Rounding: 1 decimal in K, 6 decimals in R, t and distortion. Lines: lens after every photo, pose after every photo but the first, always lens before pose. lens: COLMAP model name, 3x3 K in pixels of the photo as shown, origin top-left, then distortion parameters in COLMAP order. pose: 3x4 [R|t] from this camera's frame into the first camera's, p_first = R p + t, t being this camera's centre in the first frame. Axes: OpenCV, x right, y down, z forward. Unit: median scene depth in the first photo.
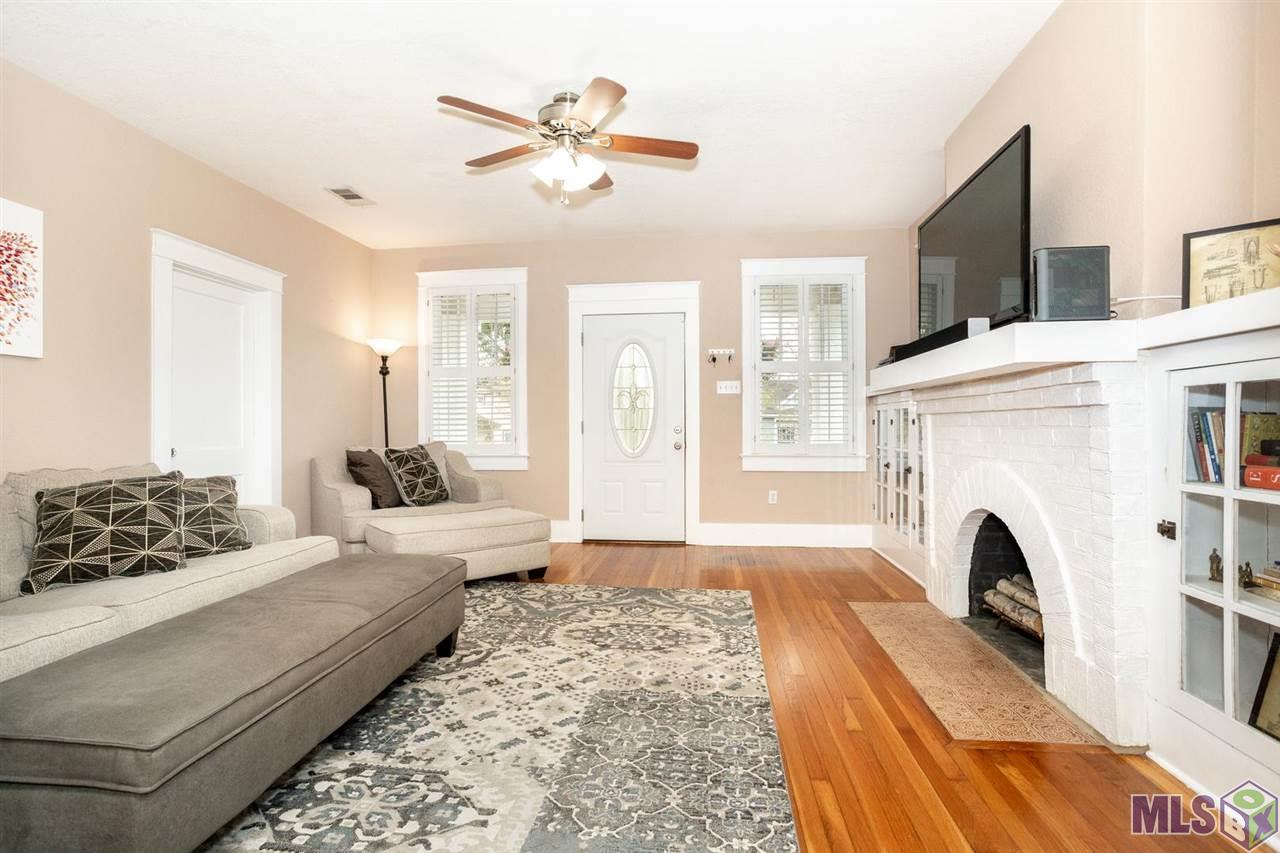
lens RADIAL K [[642.9, 0, 616.7], [0, 642.9, 415.0], [0, 0, 1]] dist [-0.042970, 0.021735]
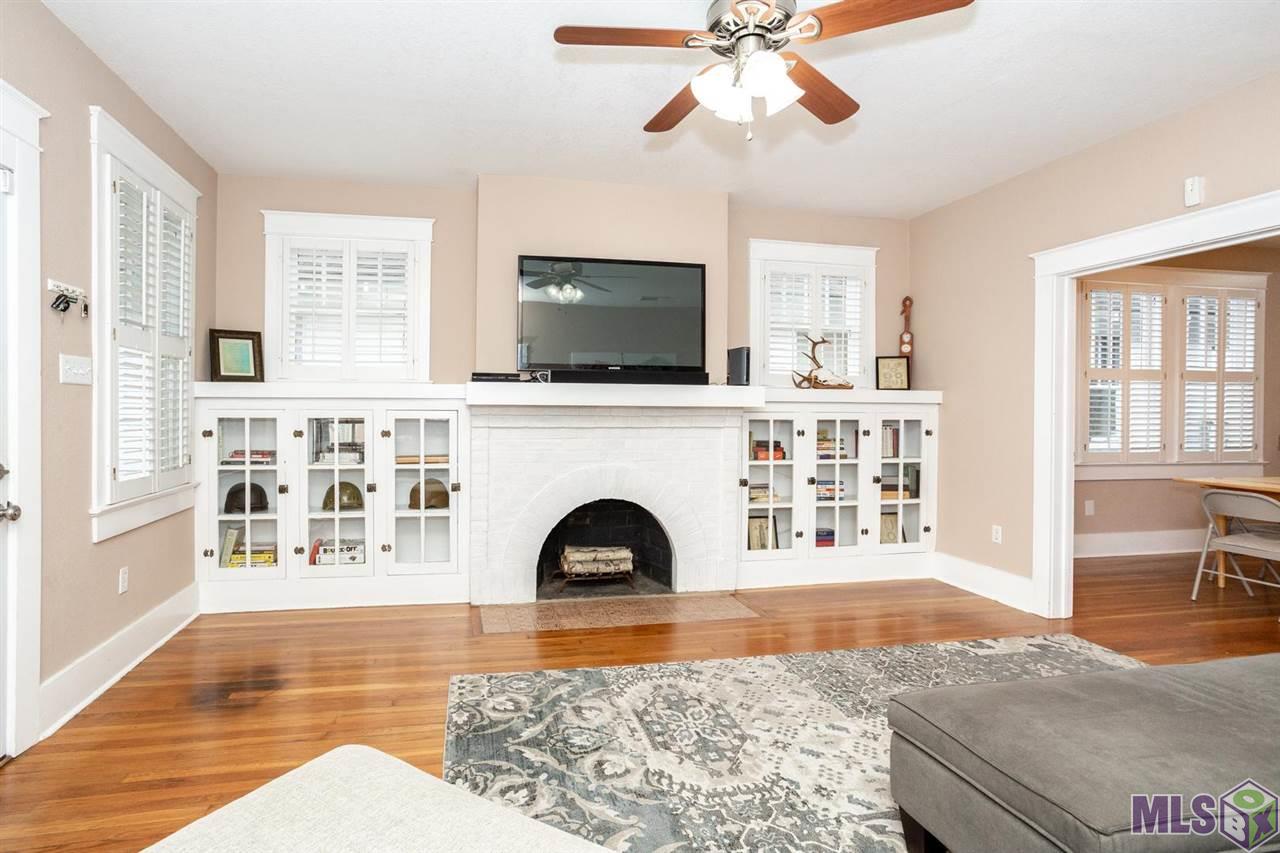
lens RADIAL K [[642.9, 0, 593.7], [0, 642.9, 411.3], [0, 0, 1]] dist [-0.042970, 0.021735]
pose [[-0.343313, -0.002083, 0.939219, -0.645088], [-0.019845, 0.999790, -0.005037, -0.030559], [-0.939011, -0.020368, -0.343282, 1.353328]]
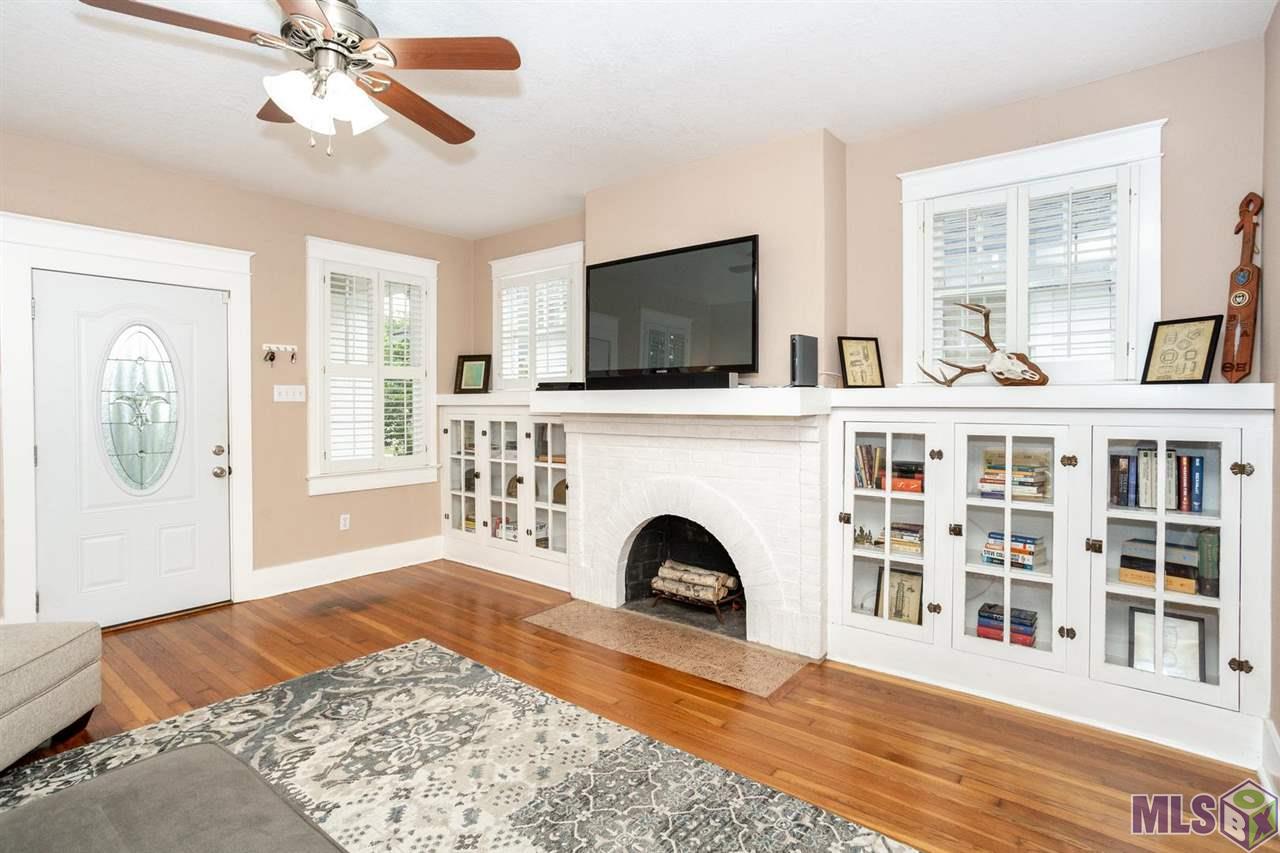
lens RADIAL K [[642.9, 0, 661.2], [0, 642.9, 406.2], [0, 0, 1]] dist [-0.042970, 0.021735]
pose [[0.492513, -0.004249, 0.870295, -0.480643], [-0.014163, 0.999817, 0.012897, -0.074153], [-0.870190, -0.018678, 0.492362, 0.355192]]
